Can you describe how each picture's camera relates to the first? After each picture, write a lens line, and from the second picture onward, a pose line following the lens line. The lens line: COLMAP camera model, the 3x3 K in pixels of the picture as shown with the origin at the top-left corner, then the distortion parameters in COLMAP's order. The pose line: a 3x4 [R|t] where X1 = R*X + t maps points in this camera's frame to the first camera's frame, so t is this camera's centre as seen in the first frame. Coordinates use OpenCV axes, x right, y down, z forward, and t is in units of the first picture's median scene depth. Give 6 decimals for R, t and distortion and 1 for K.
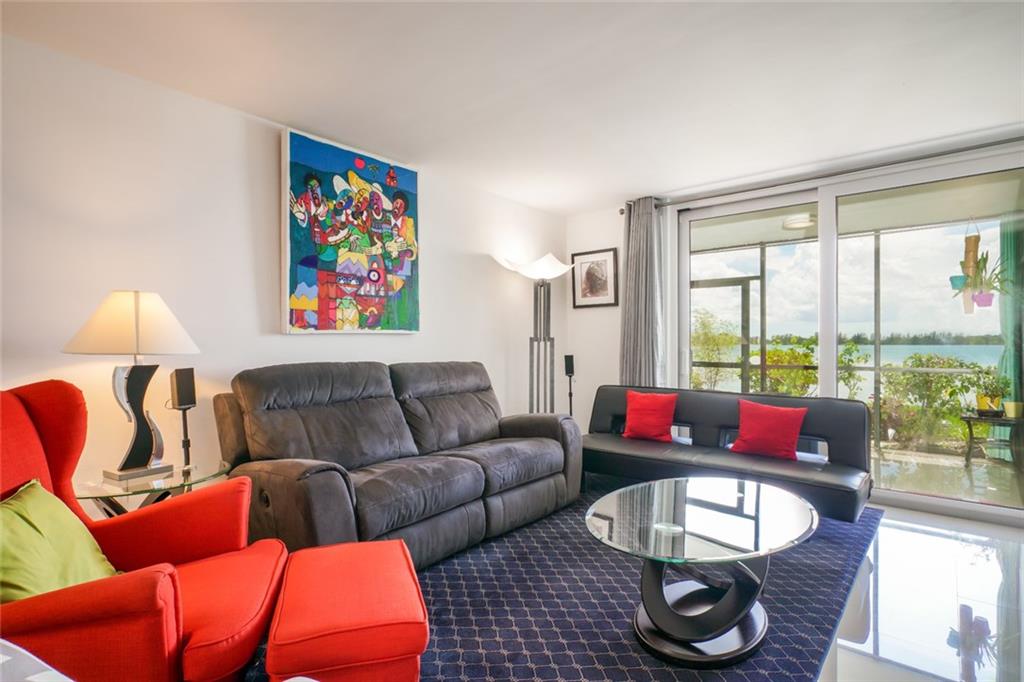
lens RADIAL K [[522.2, 0, 511.8], [0, 522.2, 344.0], [0, 0, 1]] dist [0.003352, 0.000654]
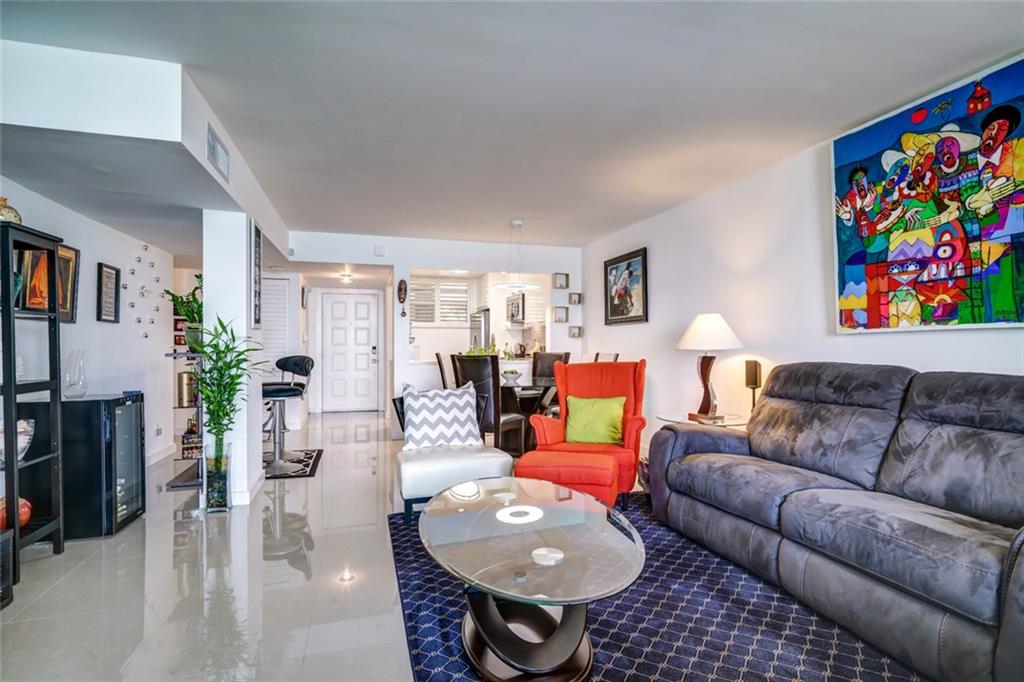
lens RADIAL K [[522.2, 0, 514.2], [0, 522.2, 343.1], [0, 0, 1]] dist [0.003352, 0.000654]
pose [[-0.554075, -0.003626, -0.832459, 0.720831], [-0.004040, 0.999990, -0.001667, 0.002470], [0.832457, 0.002439, -0.554085, 0.944676]]
